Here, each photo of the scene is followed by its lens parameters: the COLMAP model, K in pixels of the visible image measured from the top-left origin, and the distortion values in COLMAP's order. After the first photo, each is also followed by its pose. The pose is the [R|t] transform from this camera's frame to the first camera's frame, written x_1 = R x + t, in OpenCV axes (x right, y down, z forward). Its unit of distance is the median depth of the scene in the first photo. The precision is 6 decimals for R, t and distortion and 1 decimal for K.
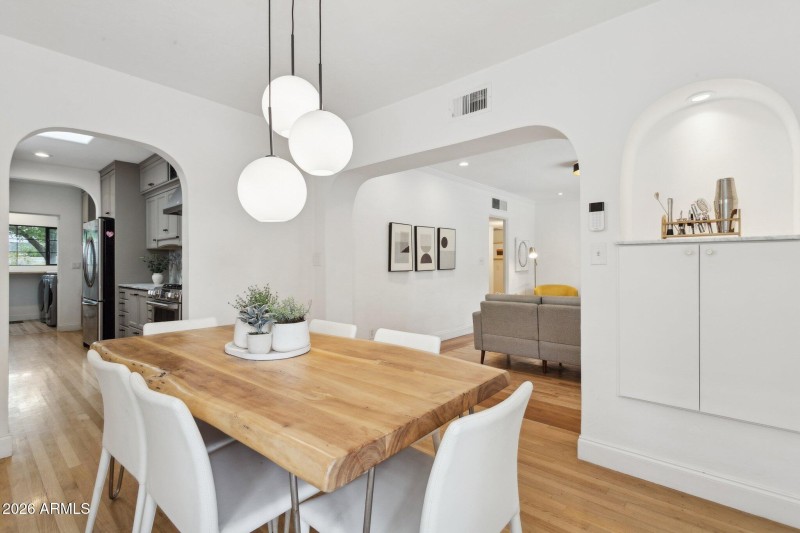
lens RADIAL K [[377.8, 0, 401.4], [0, 377.8, 264.4], [0, 0, 1]] dist [0.006944, -0.000905]
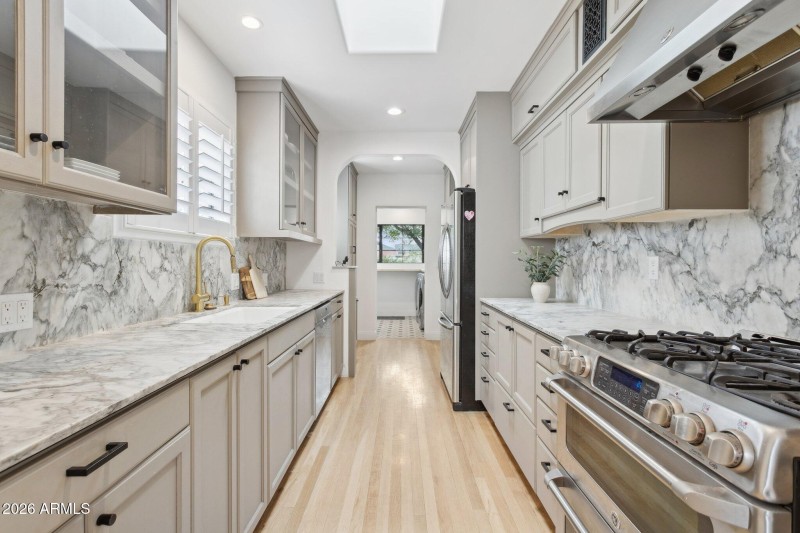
lens RADIAL K [[377.8, 0, 401.8], [0, 377.8, 262.9], [0, 0, 1]] dist [0.006944, -0.000905]
pose [[0.663659, 0.006741, -0.748005, -0.383060], [-0.003313, 0.999976, 0.006072, -0.006188], [0.748028, -0.001552, 0.663665, 0.511515]]
